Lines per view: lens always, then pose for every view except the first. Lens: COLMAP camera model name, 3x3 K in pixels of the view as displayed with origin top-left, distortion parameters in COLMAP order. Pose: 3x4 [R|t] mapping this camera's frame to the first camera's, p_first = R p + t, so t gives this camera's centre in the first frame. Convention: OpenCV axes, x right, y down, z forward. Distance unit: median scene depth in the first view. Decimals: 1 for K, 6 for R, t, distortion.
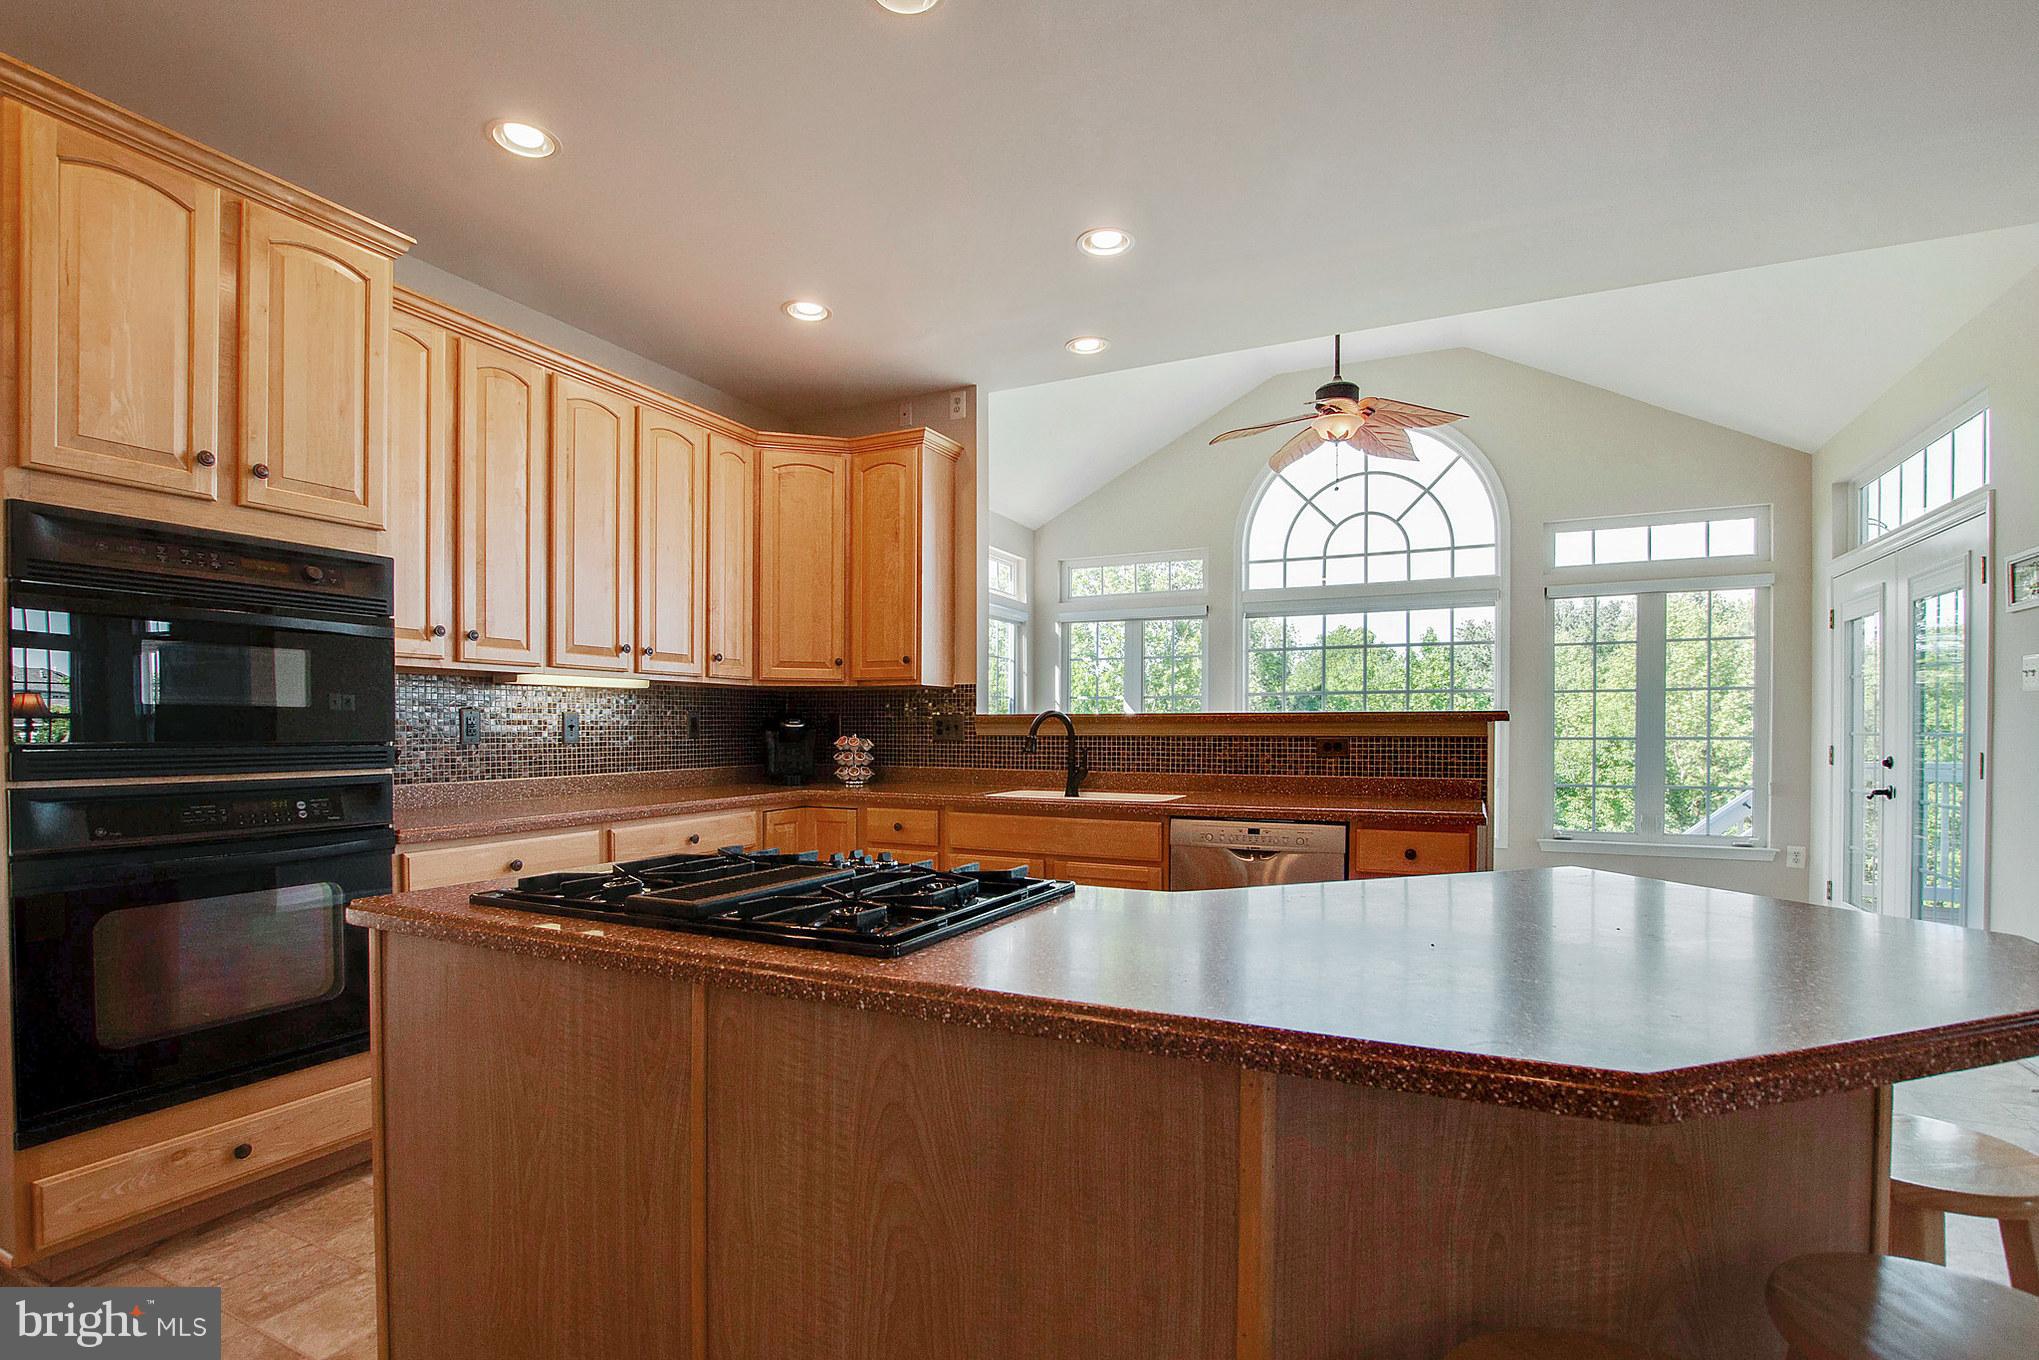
lens RADIAL K [[981.2, 0, 1016.5], [0, 981.2, 738.3], [0, 0, 1]] dist [0.000845, -0.000137]
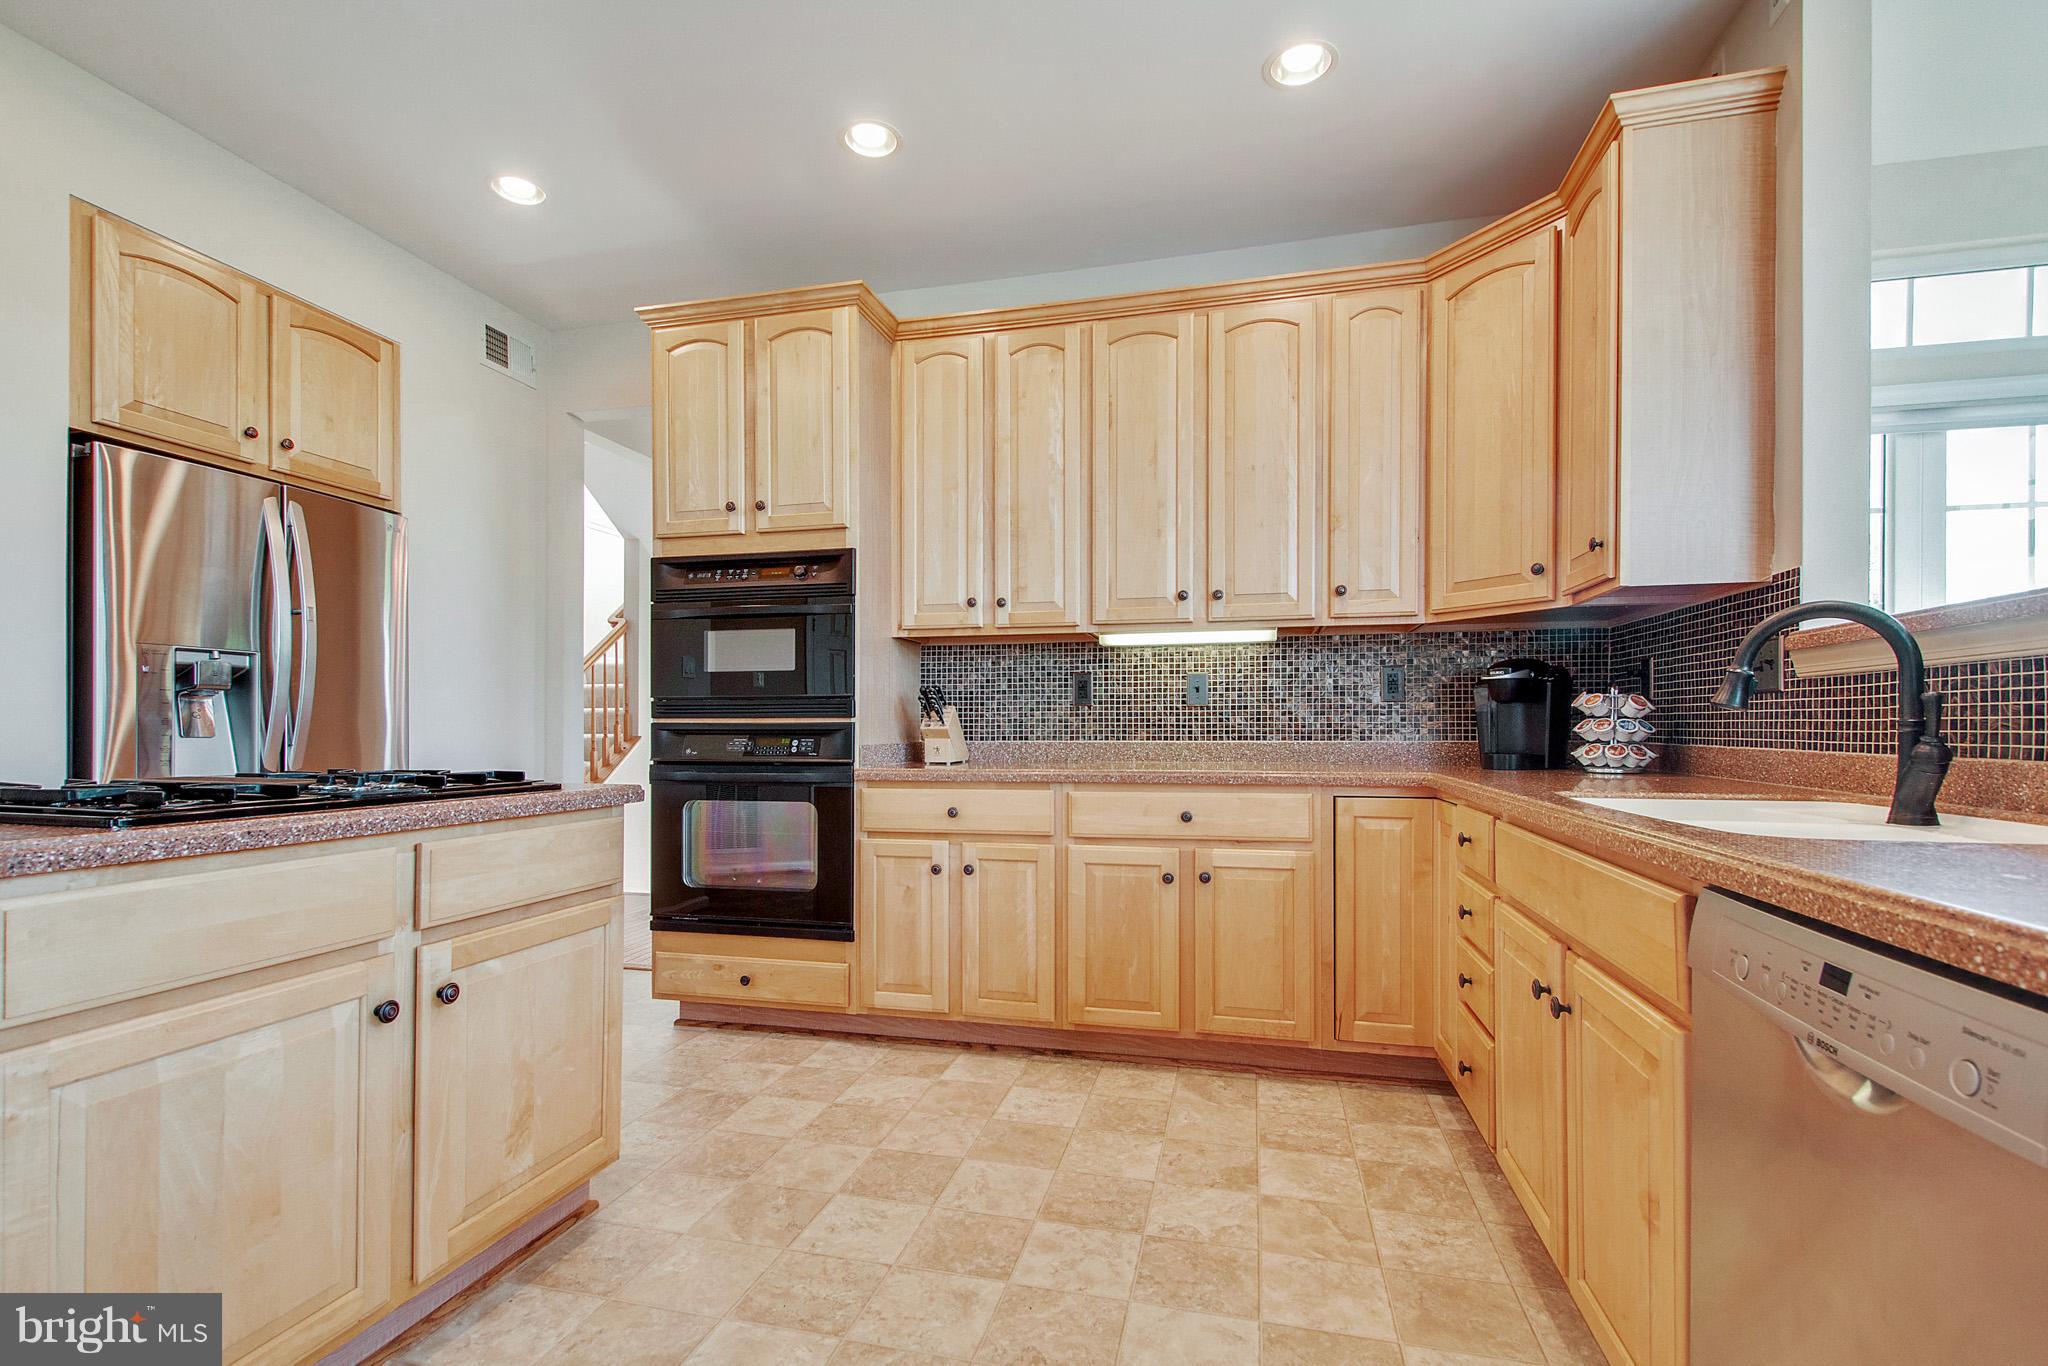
lens RADIAL K [[957.1, 0, 1019.5], [0, 957.1, 719.6], [0, 0, 1]] dist [0.029369, -0.000080]
pose [[0.198641, -0.006925, -0.980048, 0.359025], [-0.009869, 0.999910, -0.009066, 0.025179], [0.980023, 0.011473, 0.198555, 0.592243]]
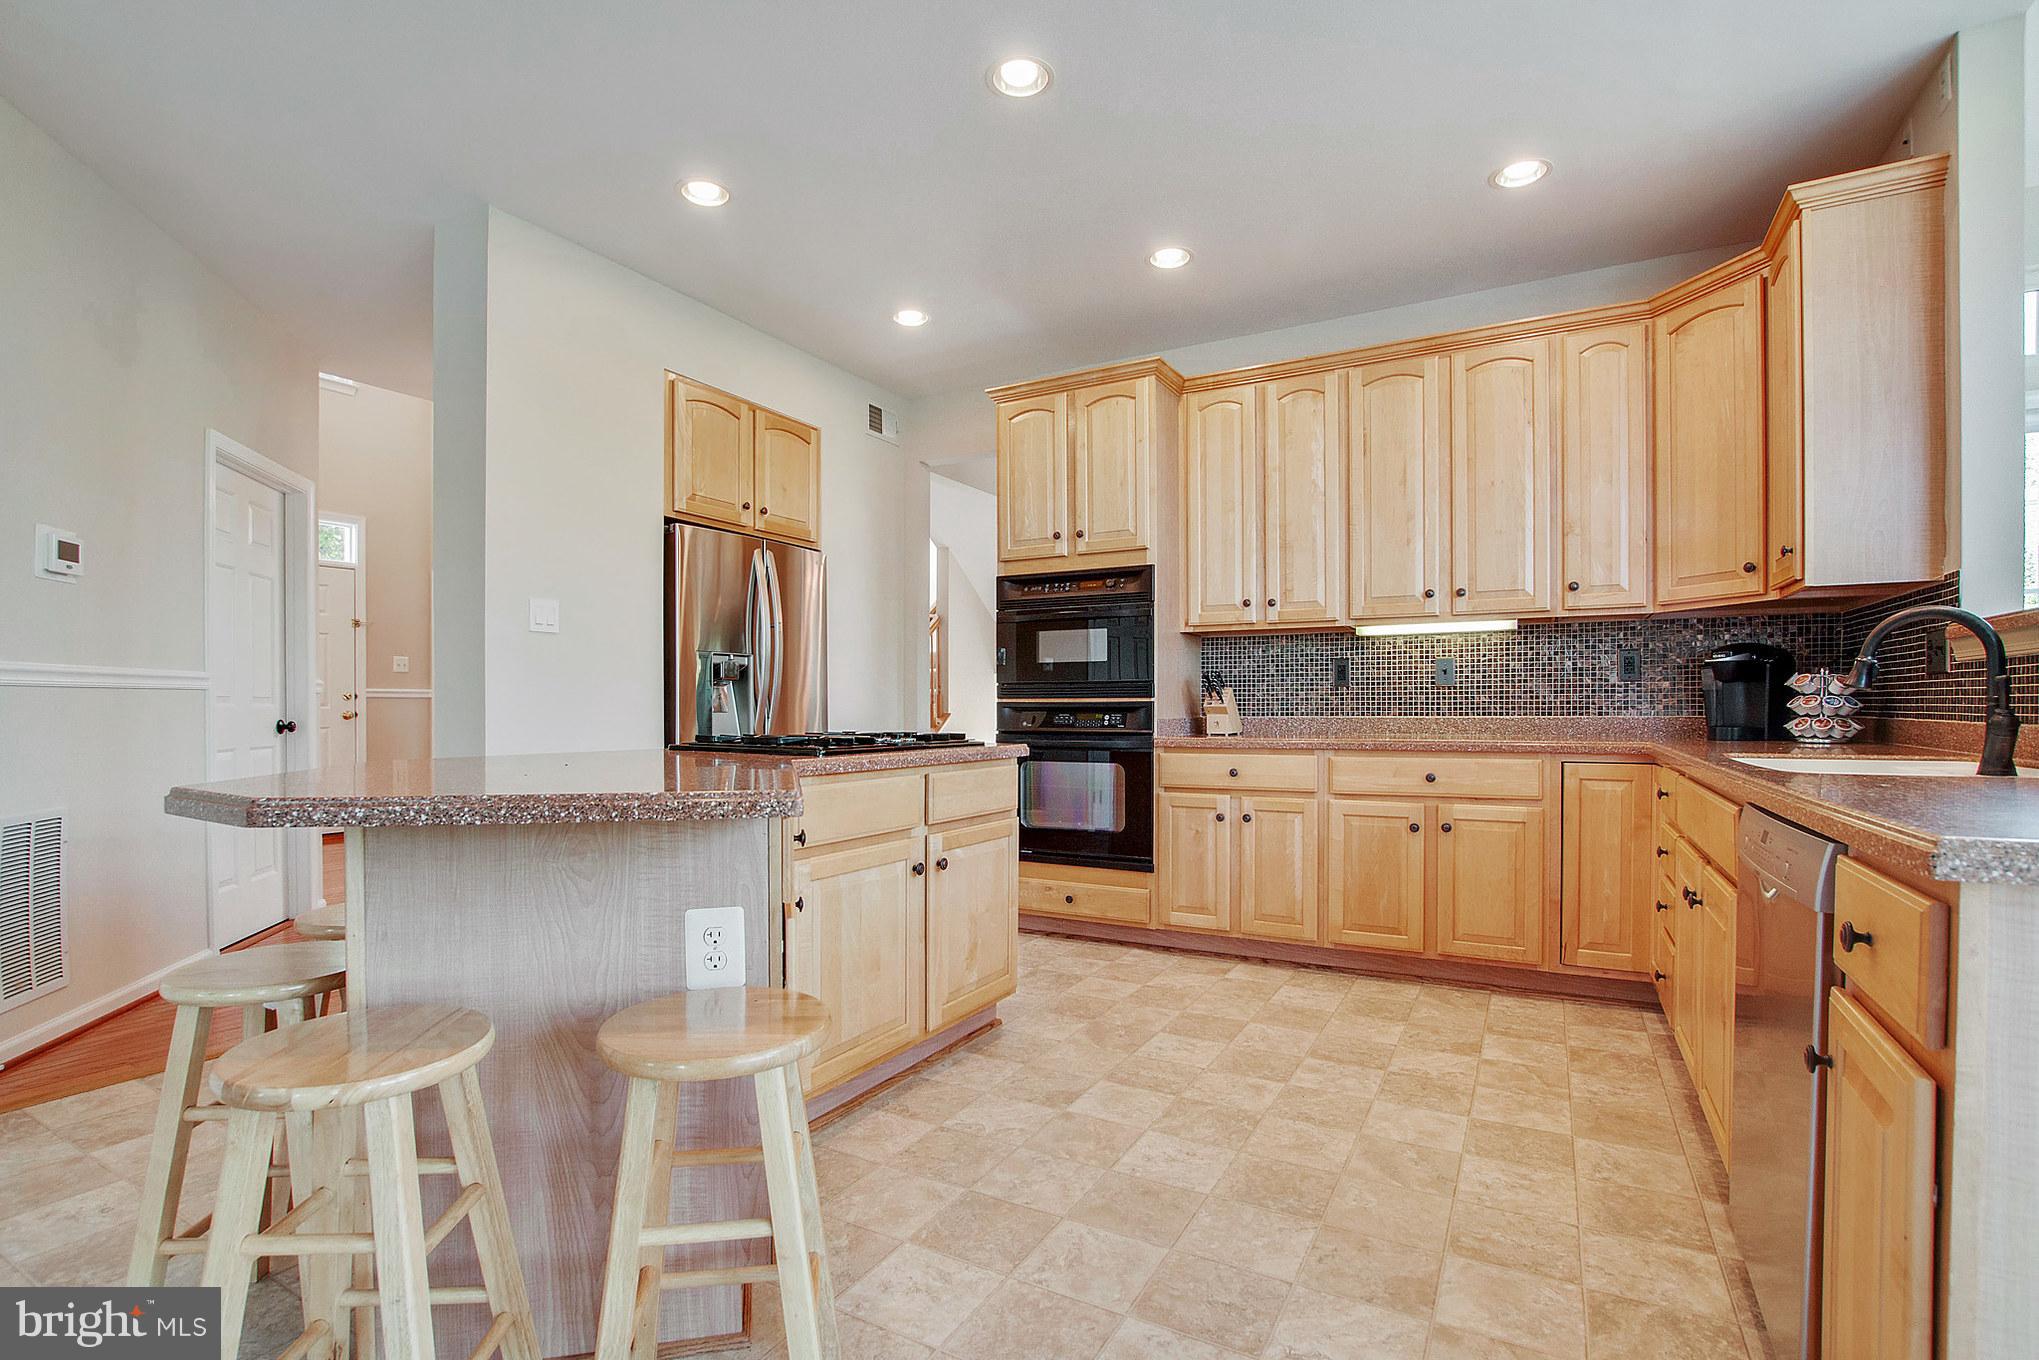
lens RADIAL K [[966.5, 0, 1016.0], [0, 966.5, 710.1], [0, 0, 1]] dist [-0.022686, 0.000420]
pose [[-0.060066, 0.004917, -0.998182, 0.564392], [-0.007697, 0.999956, 0.005389, 0.026550], [0.998165, 0.008006, -0.060025, 0.536599]]
